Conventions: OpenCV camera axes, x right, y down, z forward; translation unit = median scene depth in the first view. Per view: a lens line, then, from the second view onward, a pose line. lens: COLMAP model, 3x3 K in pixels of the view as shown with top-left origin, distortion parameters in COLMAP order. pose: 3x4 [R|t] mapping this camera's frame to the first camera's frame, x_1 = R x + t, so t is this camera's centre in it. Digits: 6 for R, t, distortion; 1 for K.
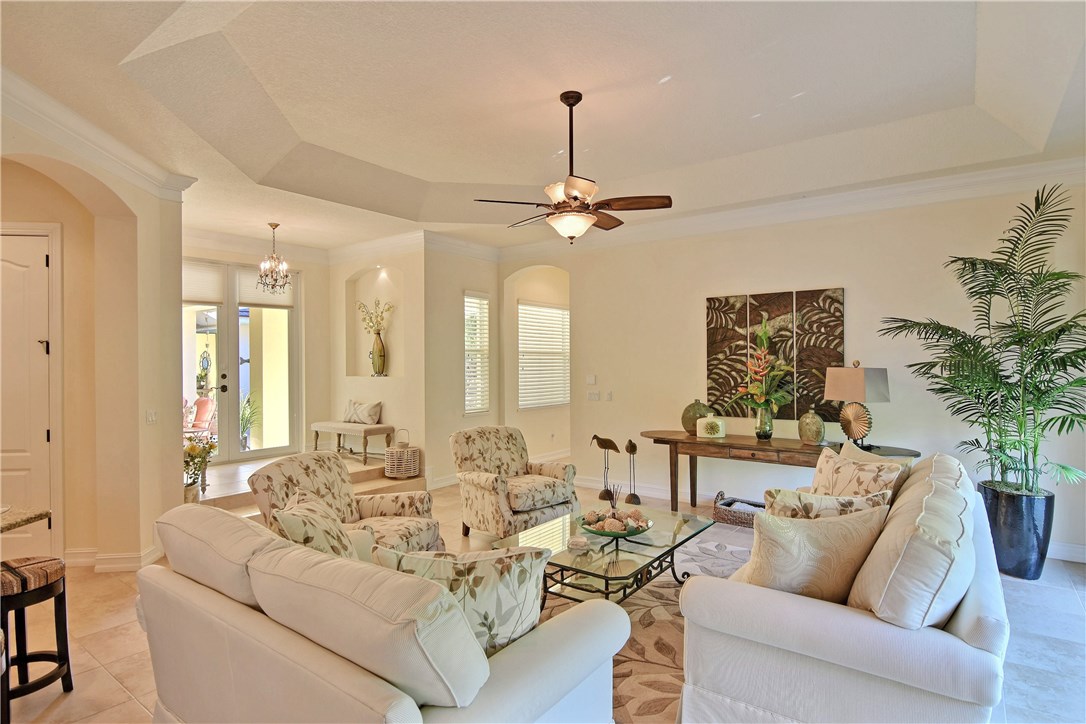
lens RADIAL K [[567.5, 0, 550.8], [0, 567.5, 358.2], [0, 0, 1]] dist [-0.006289, -0.008387]
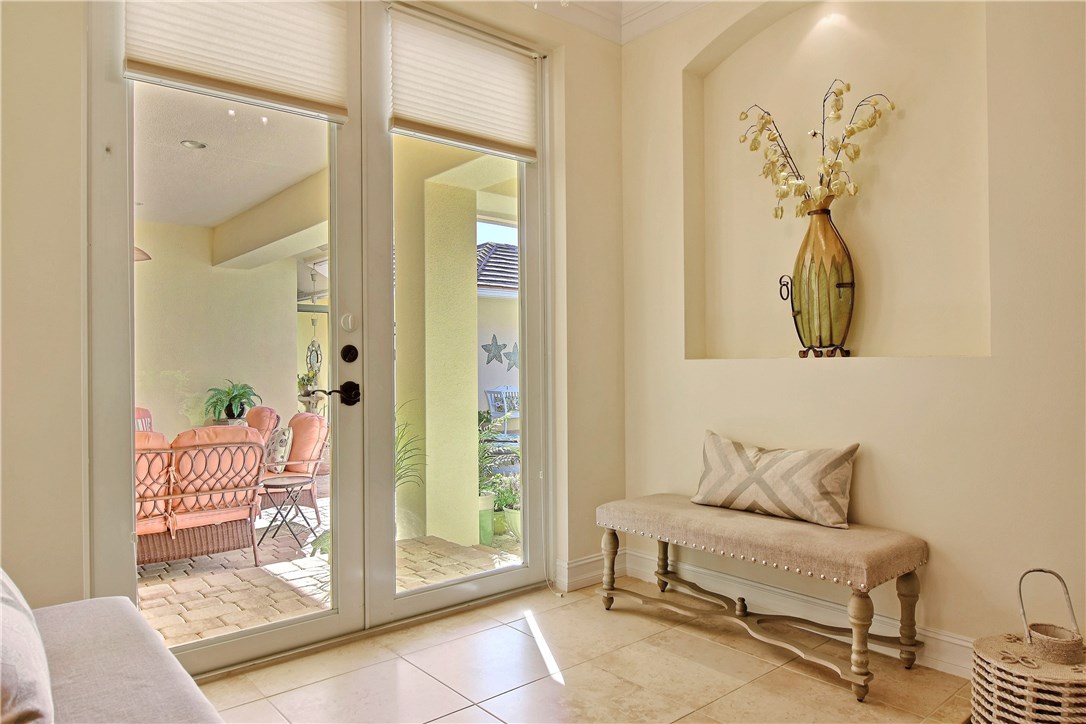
lens RADIAL K [[703.8, 0, 543.2], [0, 703.8, 363.5], [0, 0, 1]] dist [0.003134, 0.000000]
pose [[0.971734, -0.002298, -0.236065, -0.351073], [0.002817, 0.999994, 0.001861, 0.033727], [0.236060, -0.002473, 0.971735, 0.595342]]
